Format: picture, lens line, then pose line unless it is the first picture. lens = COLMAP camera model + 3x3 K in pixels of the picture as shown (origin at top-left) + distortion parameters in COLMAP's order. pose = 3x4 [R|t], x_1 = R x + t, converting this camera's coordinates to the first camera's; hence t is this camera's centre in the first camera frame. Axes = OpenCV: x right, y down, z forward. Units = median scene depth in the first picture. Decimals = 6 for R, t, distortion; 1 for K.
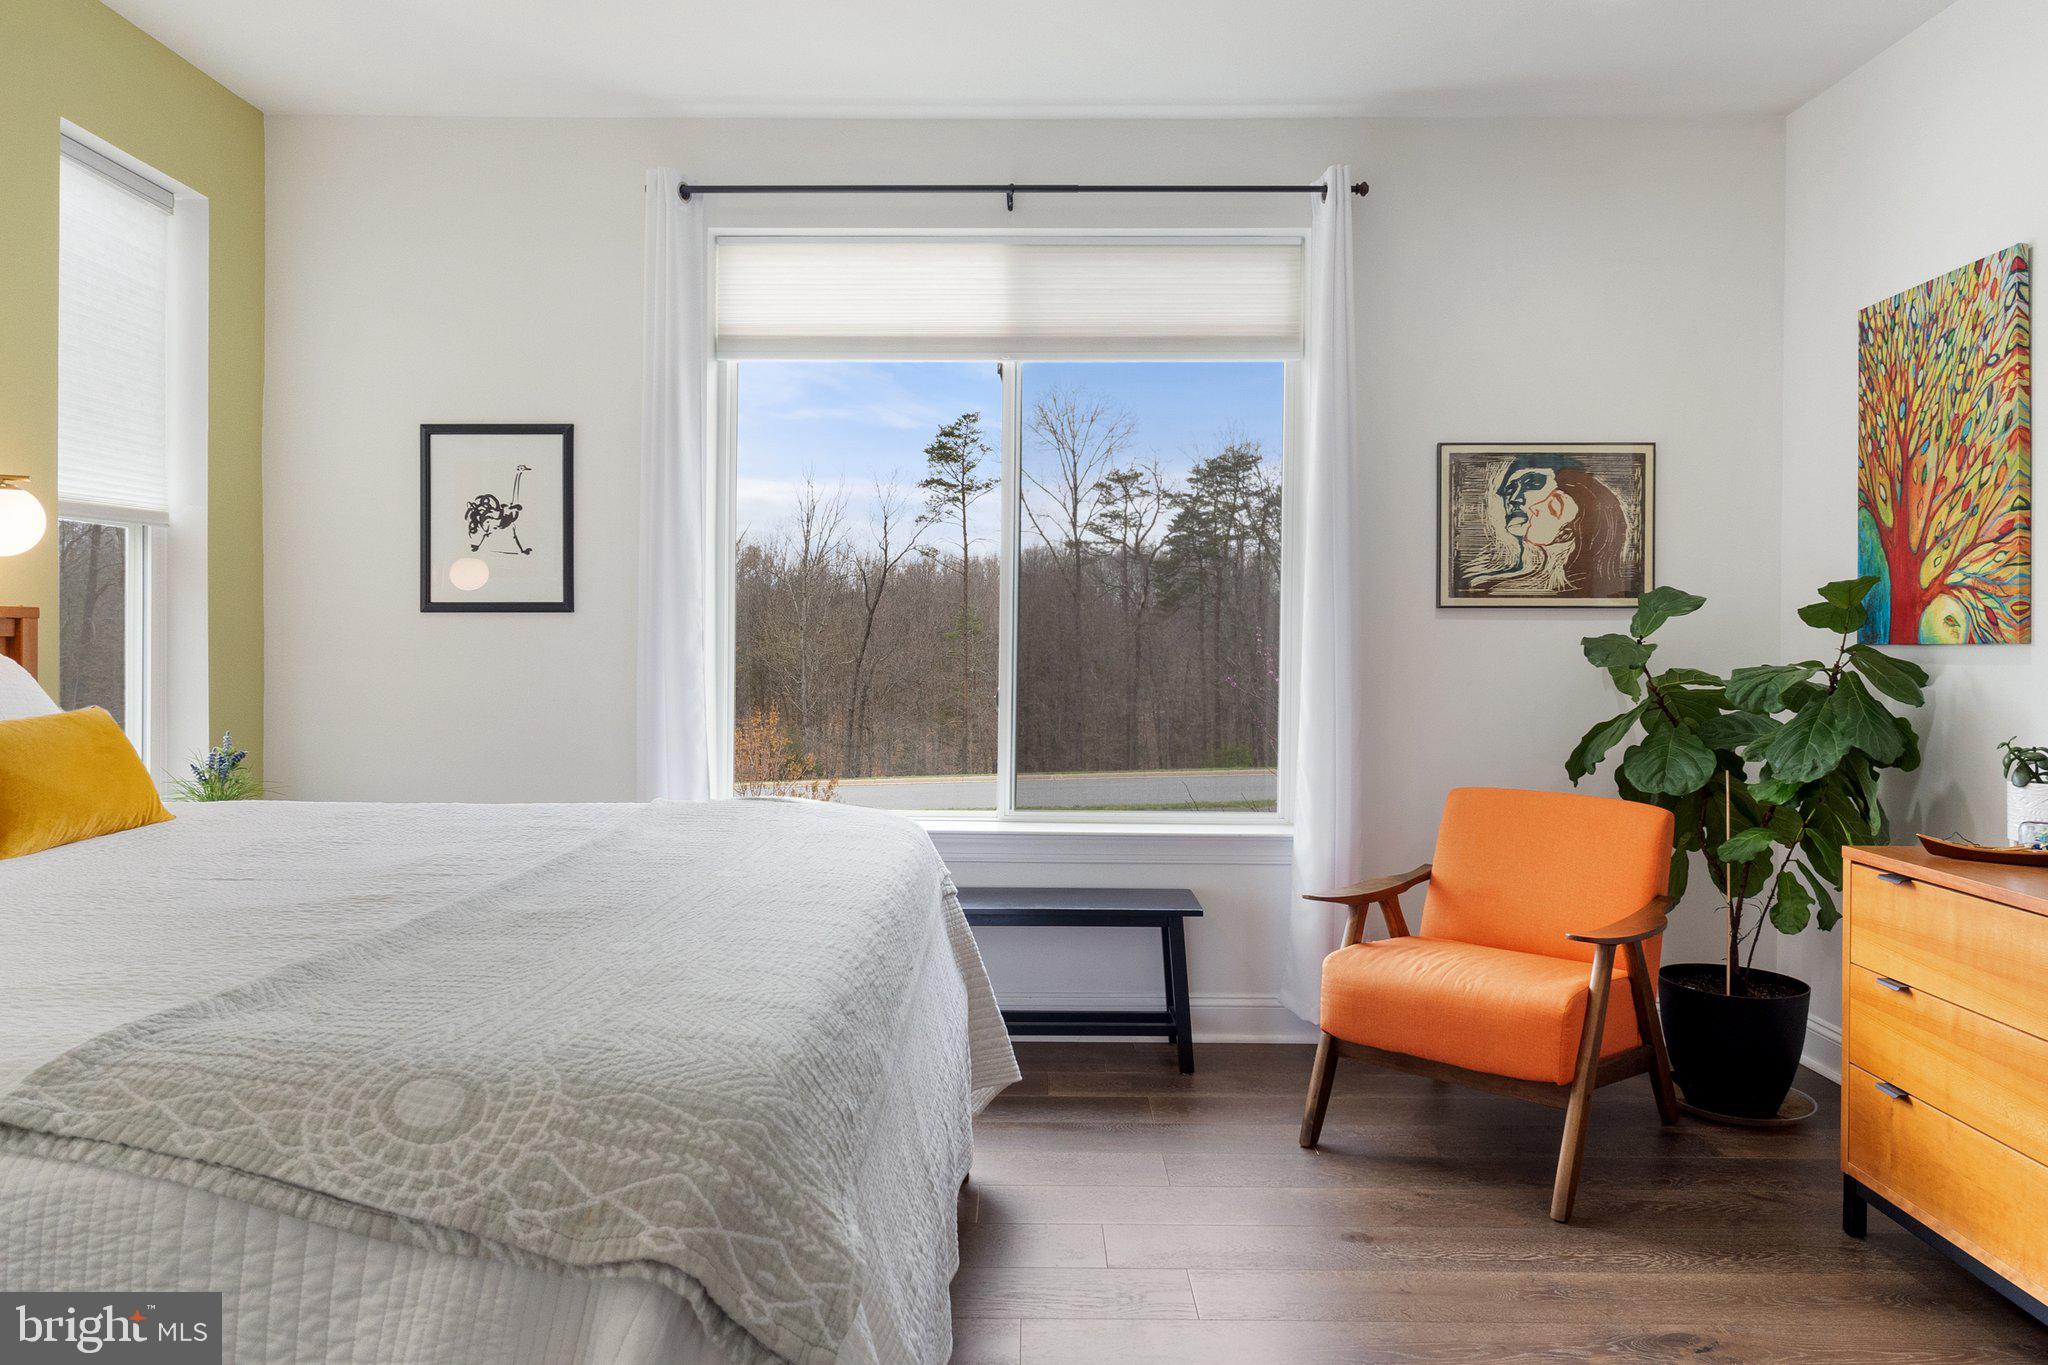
lens RADIAL K [[1349.2, 0, 1019.8], [0, 1349.2, 668.0], [0, 0, 1]] dist [0.003111, 0.001500]
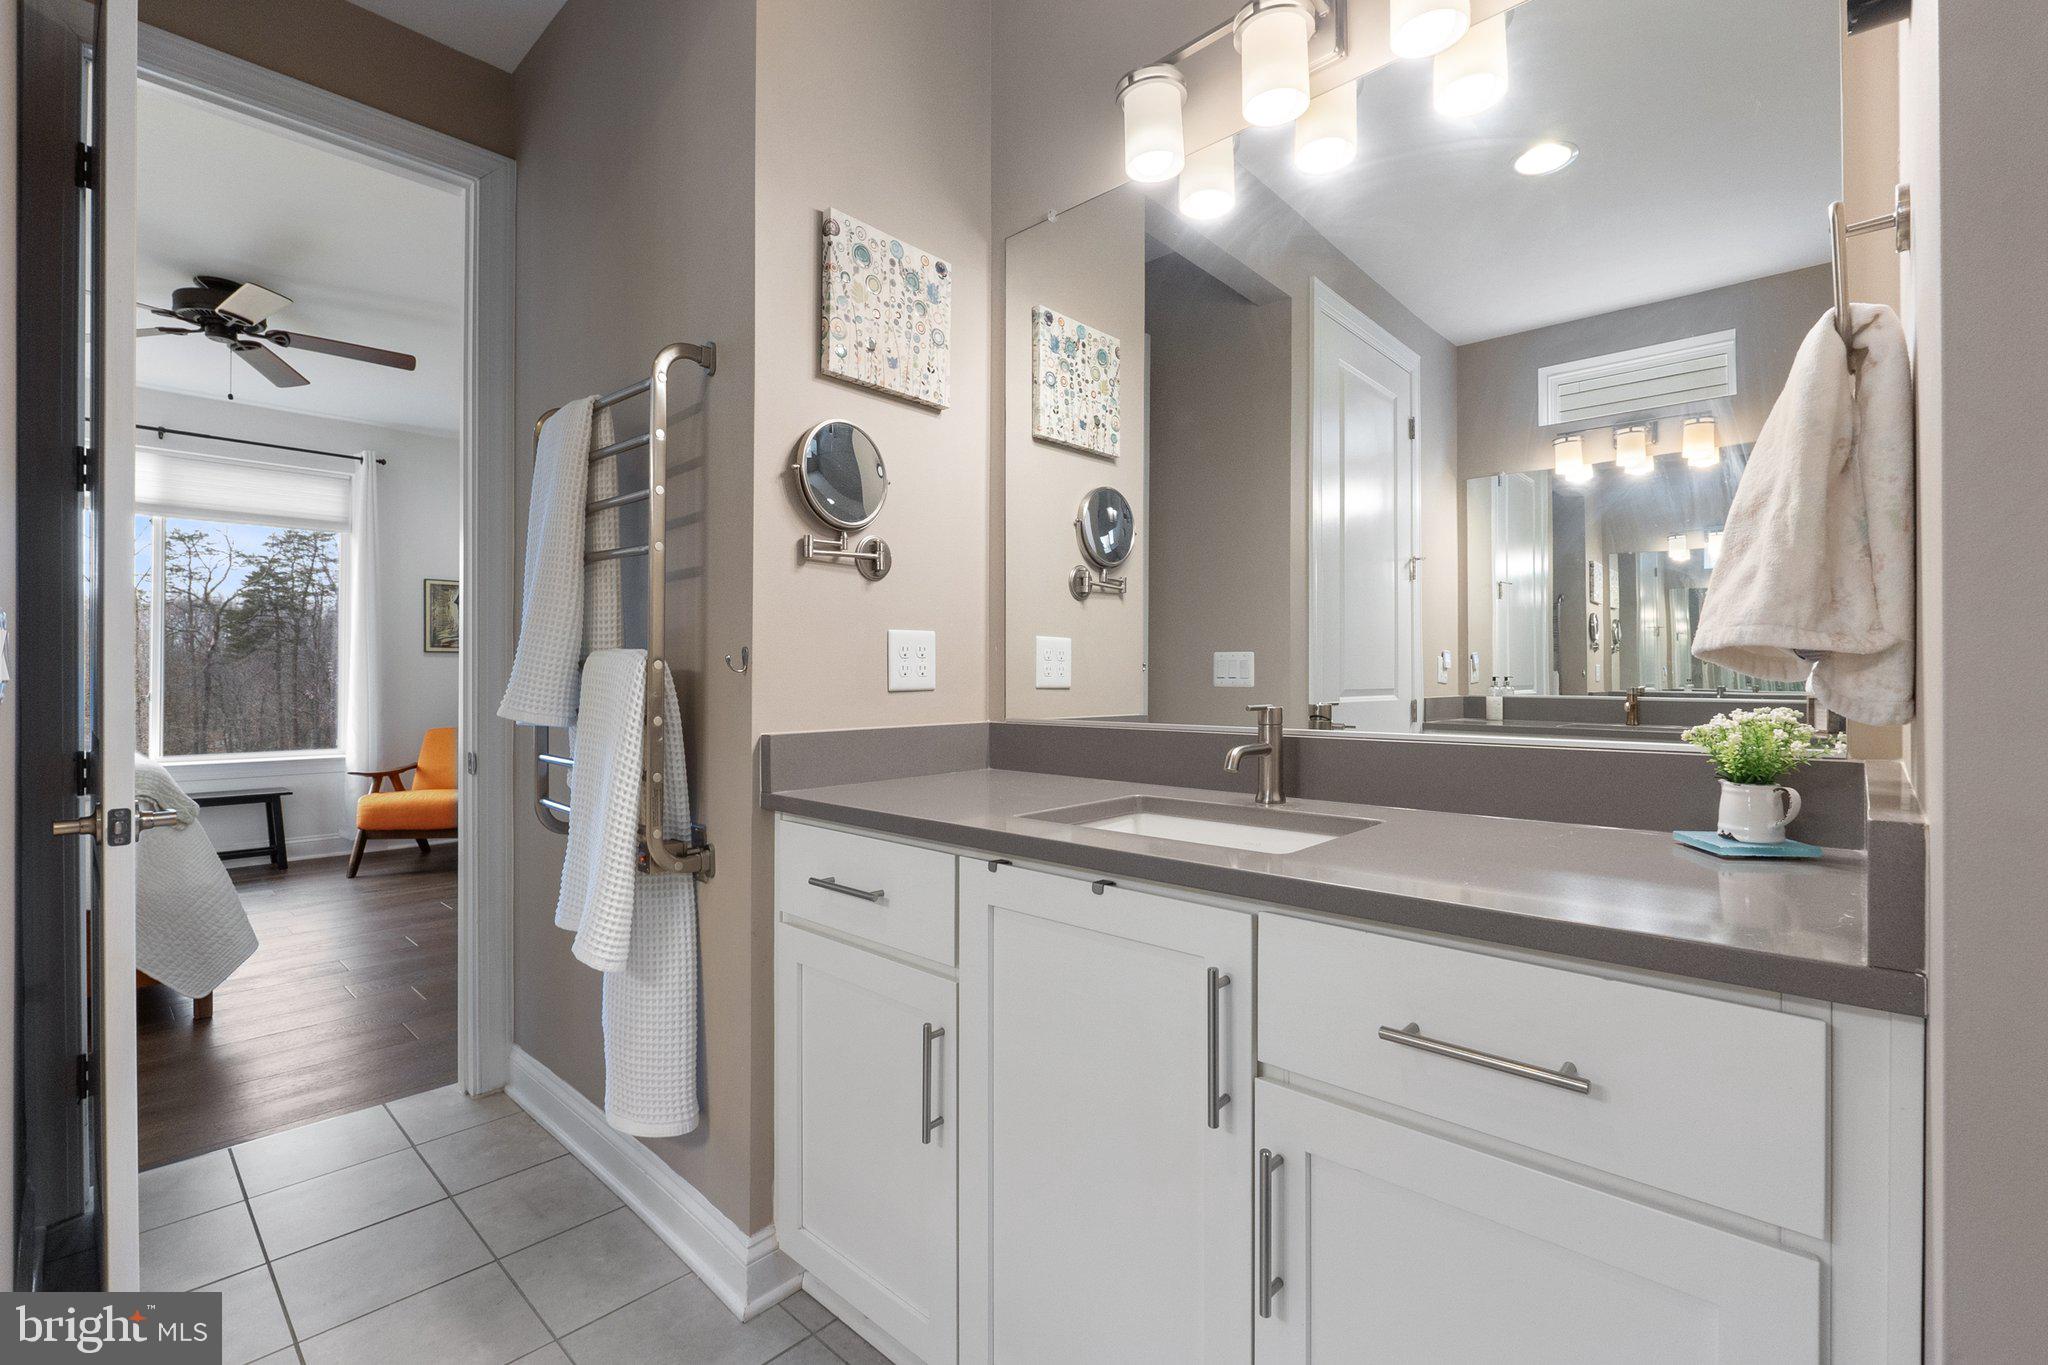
lens RADIAL K [[887.8, 0, 1031.0], [0, 887.8, 673.2], [0, 0, 1]] dist [-0.004521, 0.000014]
pose [[0.668215, -0.001628, 0.743967, -0.114851], [0.019875, 0.999680, -0.015664, 0.034498], [-0.743703, 0.025253, 0.668033, -0.744040]]
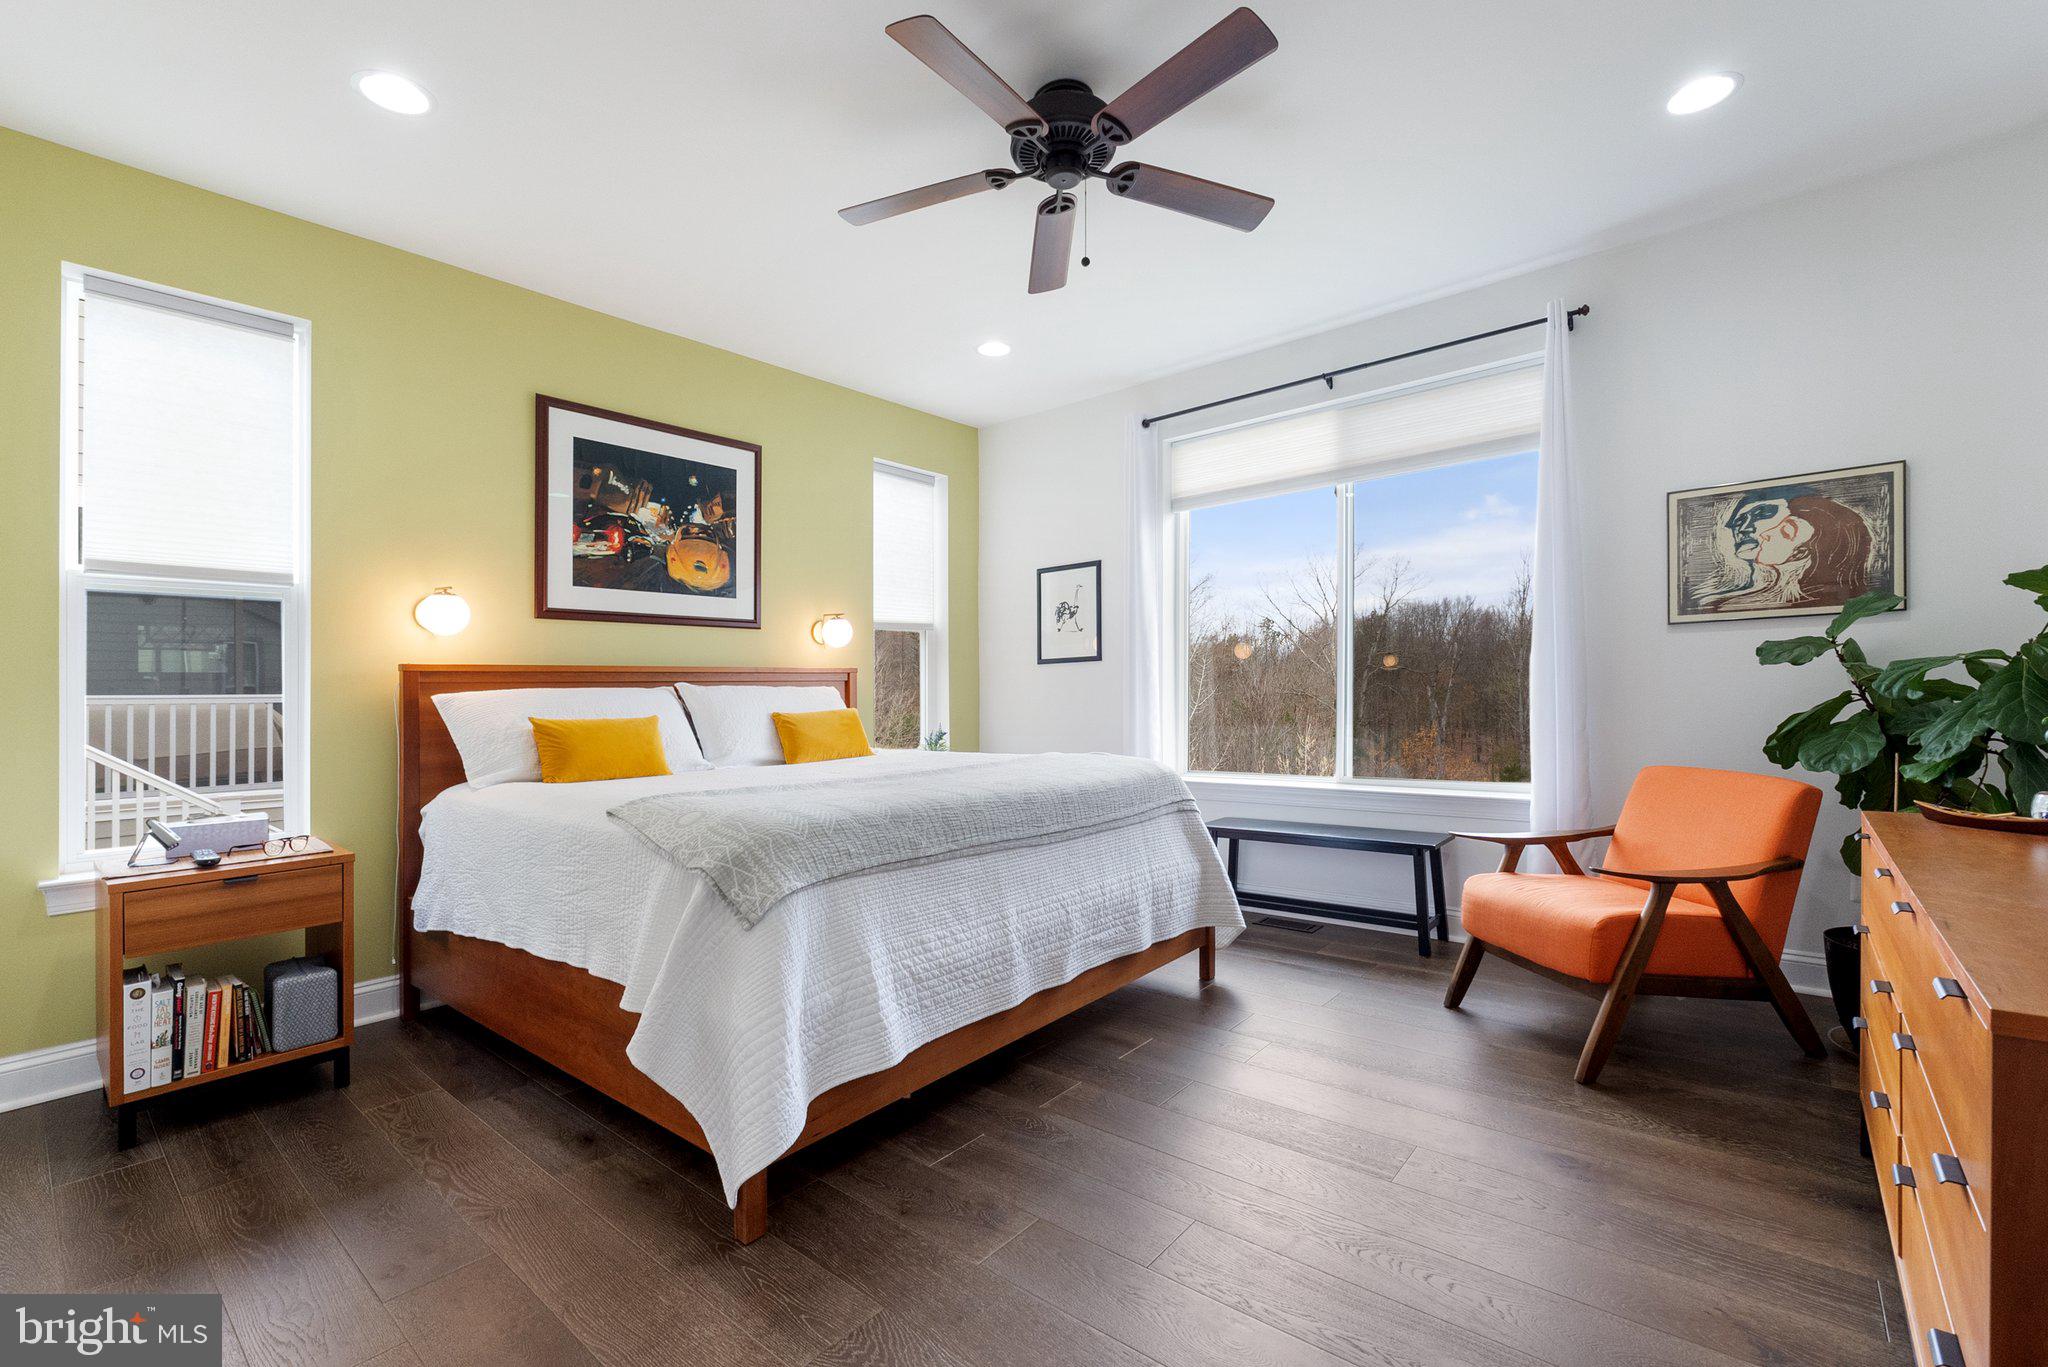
lens RADIAL K [[890.2, 0, 1031.6], [0, 890.2, 700.0], [0, 0, 1]] dist [-0.001804, -0.000932]
pose [[0.772305, -0.019297, -0.634958, 0.375944], [0.014687, 0.999814, -0.012522, 0.026821], [0.635082, 0.000345, 0.772445, -0.008798]]
